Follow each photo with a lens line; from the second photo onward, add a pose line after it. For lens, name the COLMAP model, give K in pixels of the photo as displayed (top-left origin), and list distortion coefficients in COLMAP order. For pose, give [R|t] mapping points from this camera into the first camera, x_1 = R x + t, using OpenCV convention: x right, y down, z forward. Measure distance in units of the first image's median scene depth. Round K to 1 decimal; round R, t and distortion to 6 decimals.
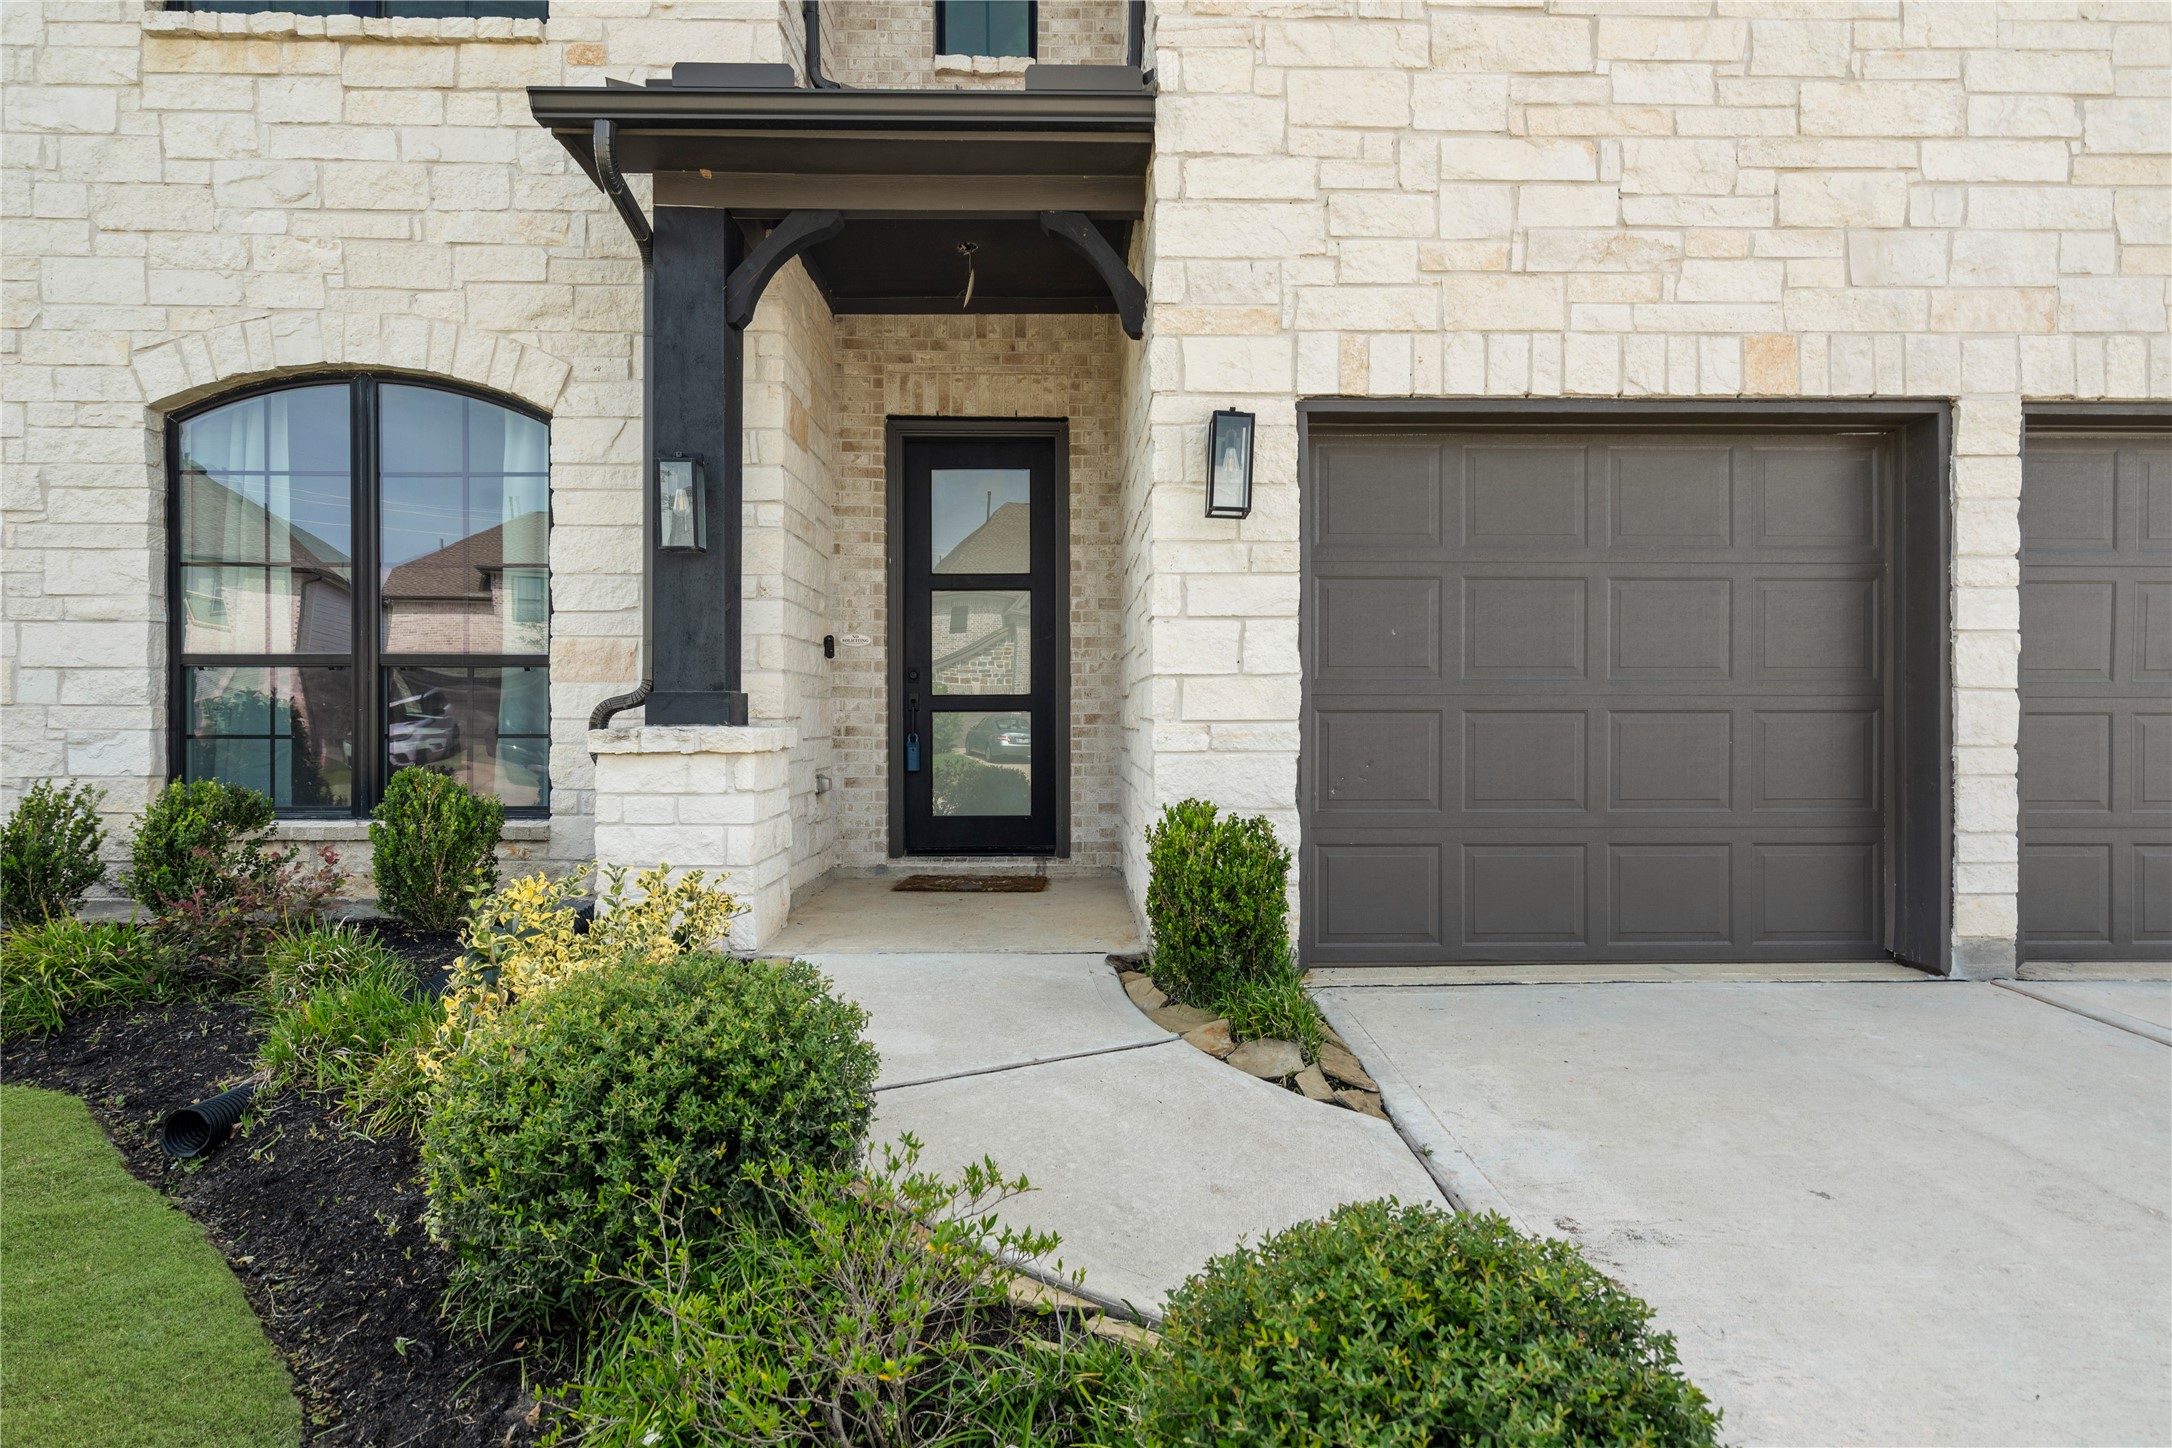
lens RADIAL K [[1140.1, 0, 1071.3], [0, 1140.1, 723.9], [0, 0, 1]] dist [0.002619, -0.000097]
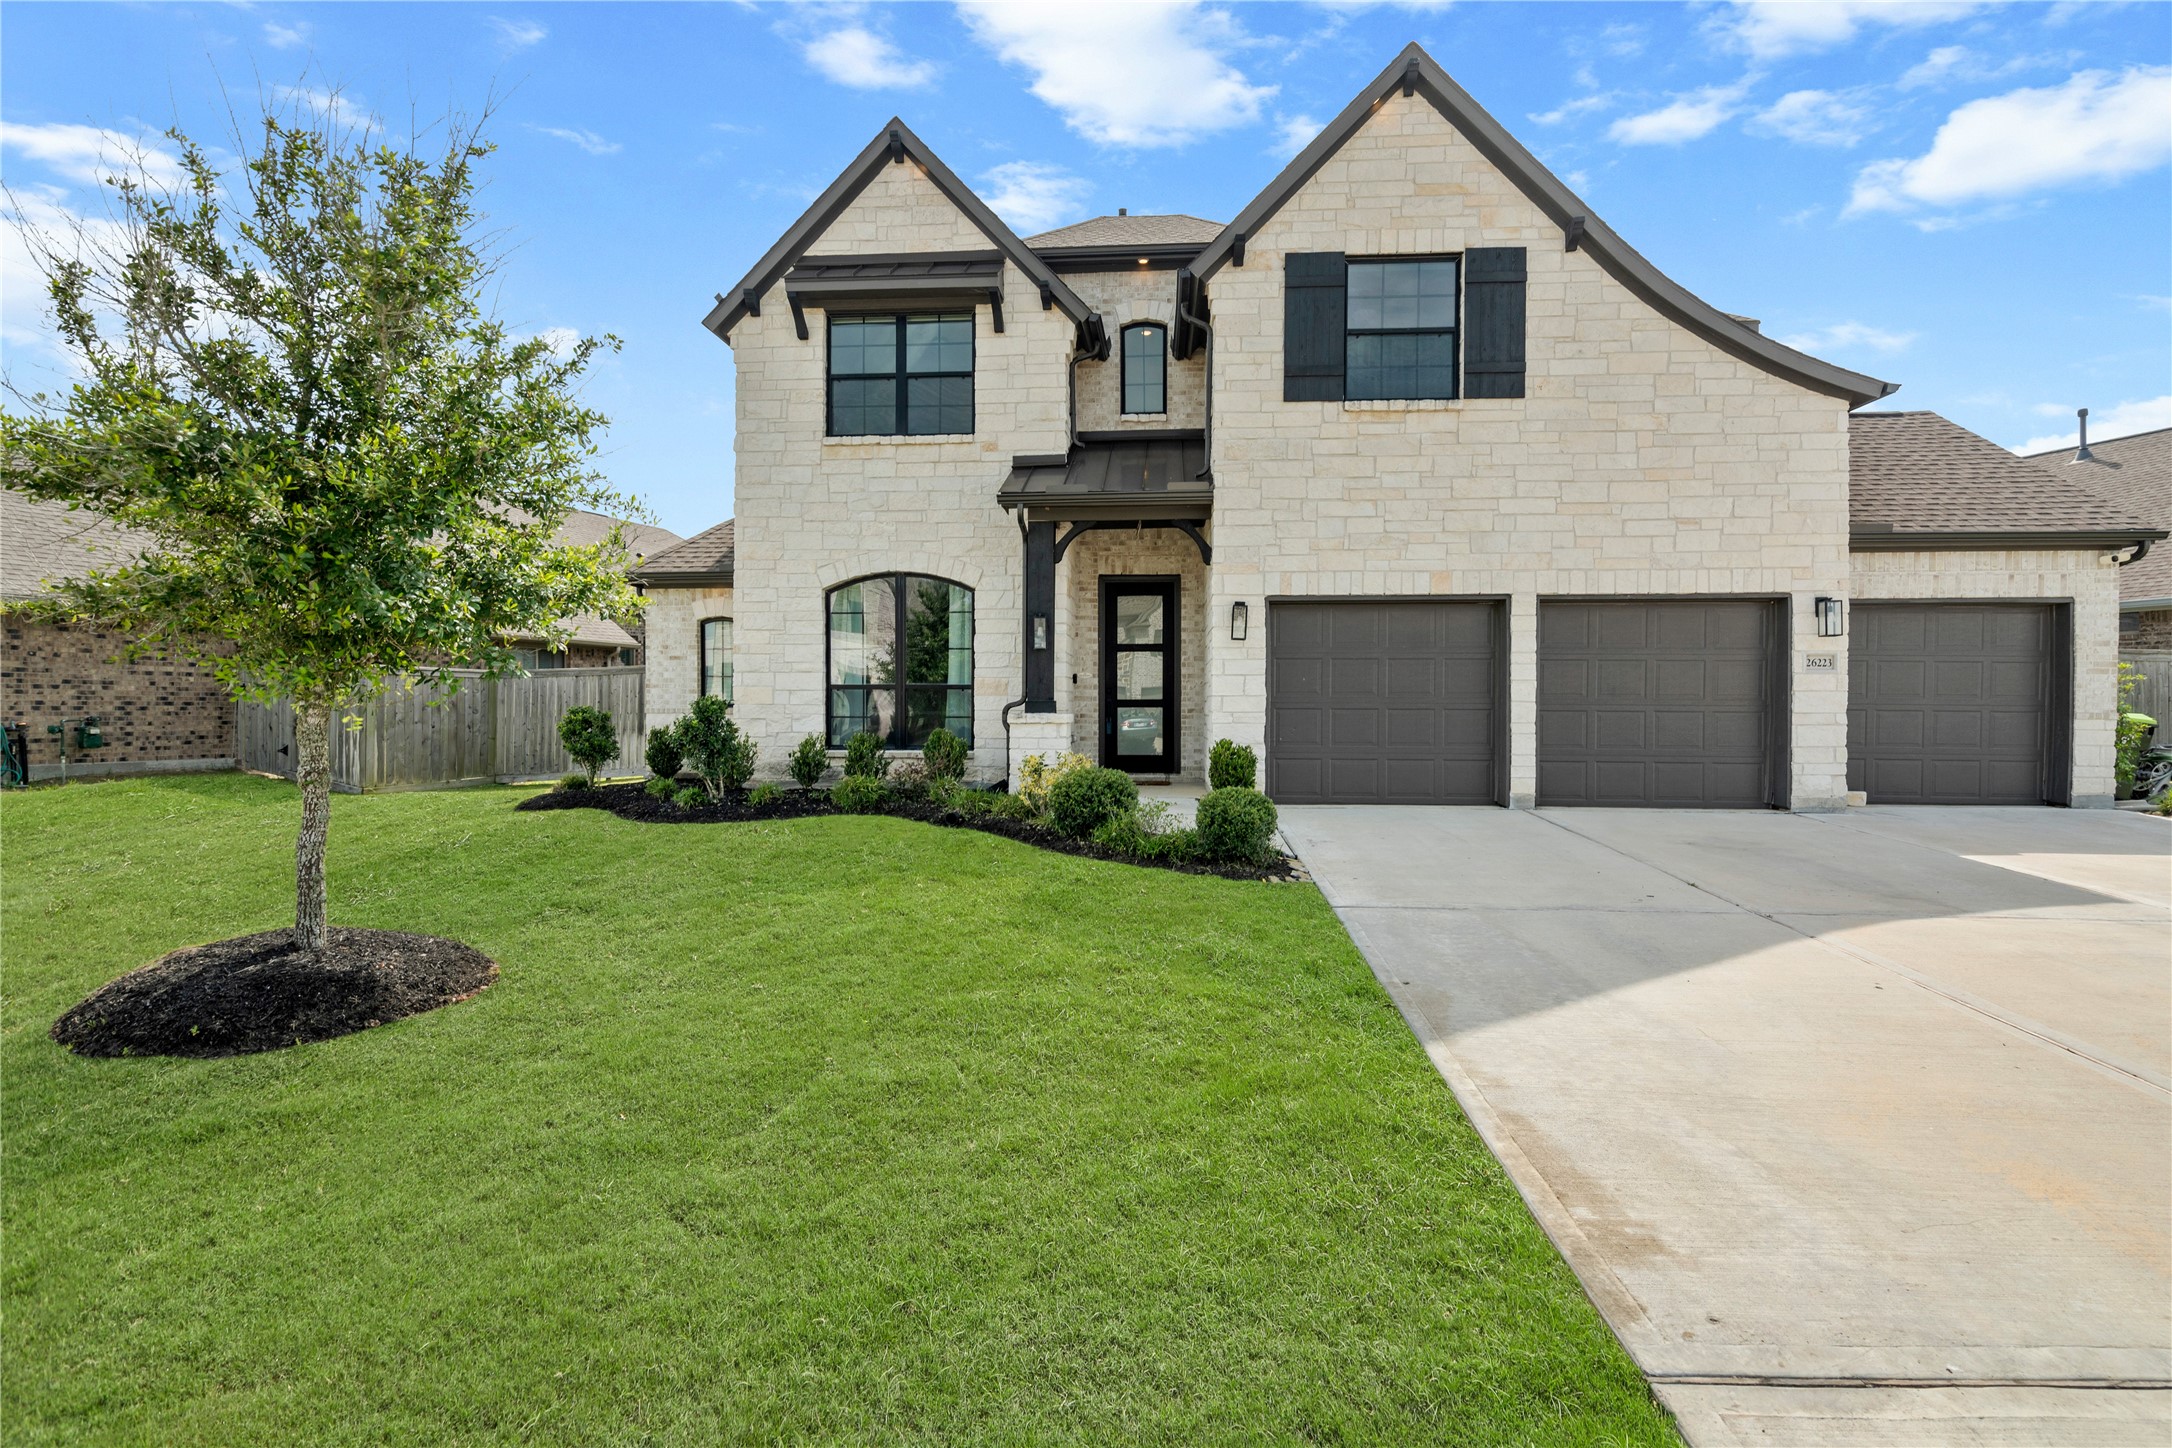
lens RADIAL K [[991.5, 0, 1081.8], [0, 991.5, 722.6], [0, 0, 1]] dist [0.001270, -0.001128]
pose [[0.995532, 0.004174, -0.094327, -0.013426], [-0.002915, 0.999905, 0.013474, -0.007948], [0.094375, -0.013139, 0.995450, -1.184285]]
